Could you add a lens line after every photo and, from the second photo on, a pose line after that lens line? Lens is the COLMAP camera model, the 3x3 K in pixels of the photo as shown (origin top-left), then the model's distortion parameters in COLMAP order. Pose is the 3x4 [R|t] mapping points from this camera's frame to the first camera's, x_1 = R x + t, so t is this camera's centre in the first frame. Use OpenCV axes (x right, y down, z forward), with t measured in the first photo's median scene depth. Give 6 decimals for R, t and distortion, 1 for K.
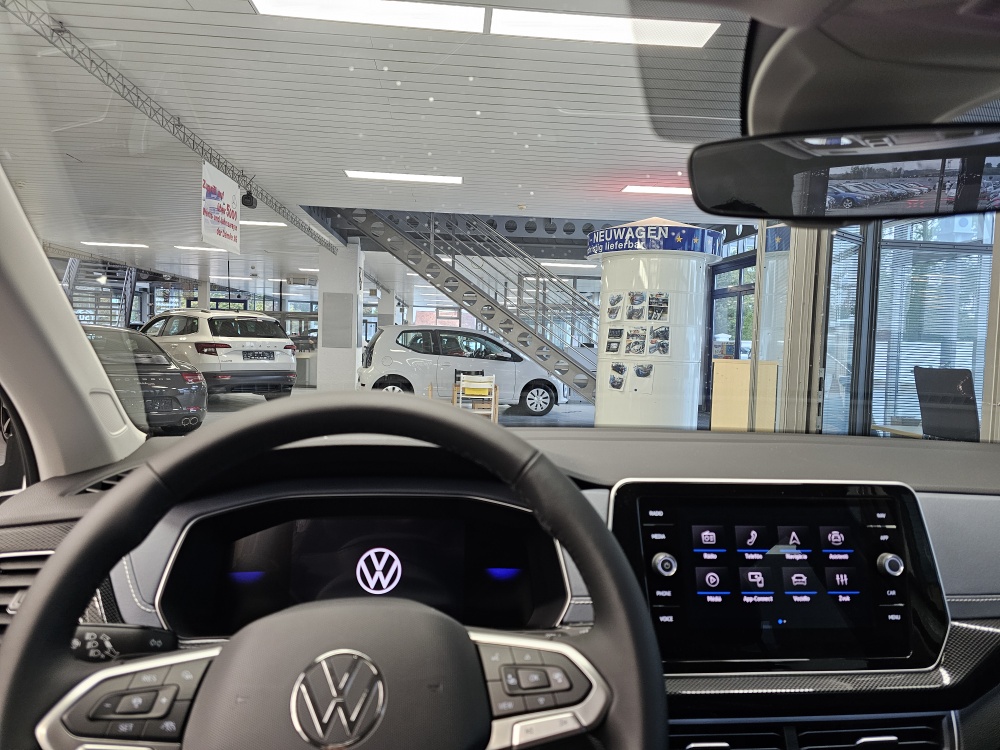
lens RADIAL K [[671.1, 0, 497.5], [0, 671.1, 385.4], [0, 0, 1]] dist [0.059794, -0.054845]
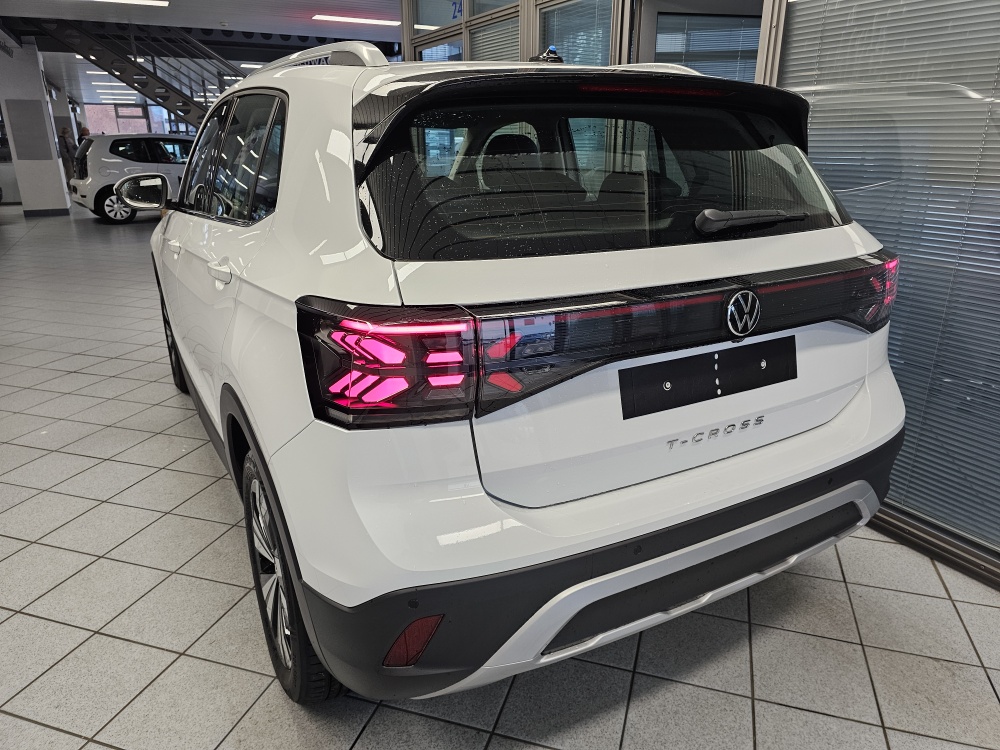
lens RADIAL K [[671.1, 0, 499.2], [0, 671.1, 375.6], [0, 0, 1]] dist [0.059794, -0.054845]
pose [[0.917224, -0.160403, 0.364653, -0.068091], [0.056149, 0.958272, 0.280290, 0.010219], [-0.394396, -0.236613, 0.887956, -0.445726]]
